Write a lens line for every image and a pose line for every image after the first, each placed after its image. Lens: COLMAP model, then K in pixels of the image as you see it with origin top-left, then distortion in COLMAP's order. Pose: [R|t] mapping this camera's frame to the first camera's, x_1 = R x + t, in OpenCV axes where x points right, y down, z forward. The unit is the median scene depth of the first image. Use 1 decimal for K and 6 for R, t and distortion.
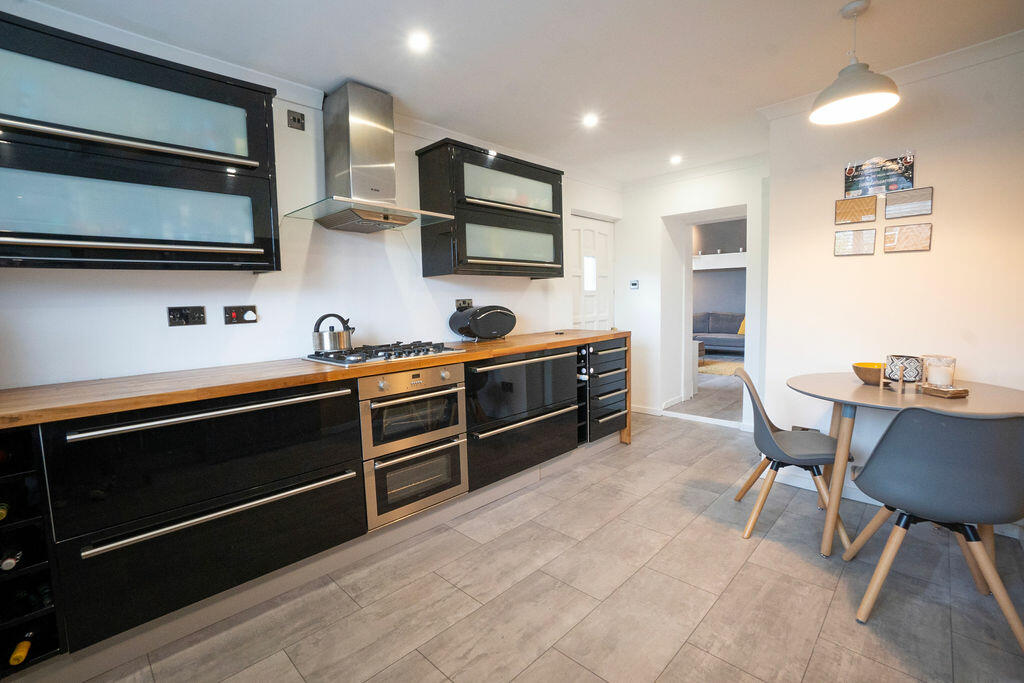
lens RADIAL K [[454.8, 0, 498.7], [0, 454.8, 344.5], [0, 0, 1]] dist [-0.062428, 0.020887]
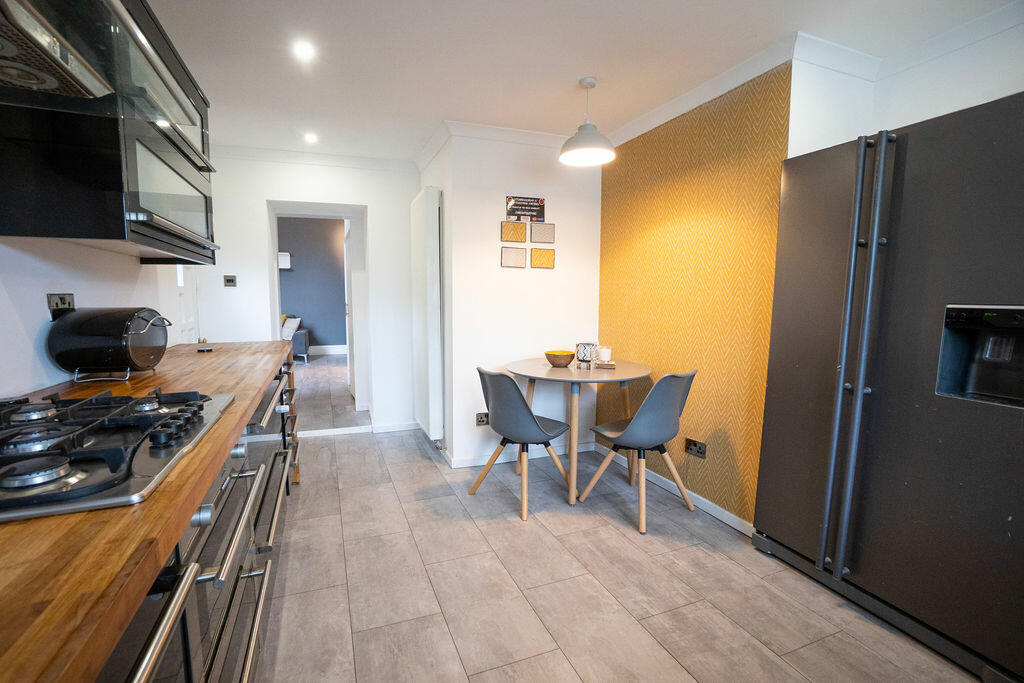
lens RADIAL K [[454.8, 0, 498.7], [0, 454.8, 344.5], [0, 0, 1]] dist [-0.062428, 0.020887]
pose [[0.401786, -0.068758, 0.913149, -0.421577], [0.075511, 0.996269, 0.041791, -0.042826], [-0.912615, 0.052162, 0.405479, 0.543424]]
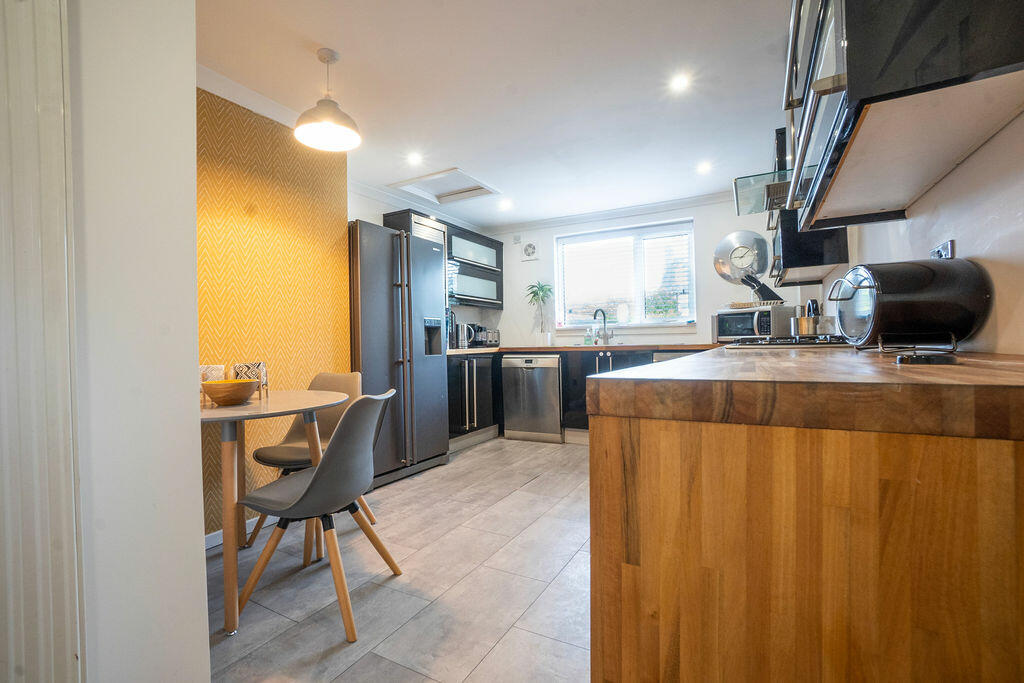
lens RADIAL K [[454.8, 0, 498.7], [0, 454.8, 344.5], [0, 0, 1]] dist [-0.062428, 0.020887]
pose [[-0.963192, 0.044974, -0.265026, 0.539303], [0.017748, 0.994393, 0.104244, -0.088400], [0.268229, 0.095704, -0.958590, 1.712262]]
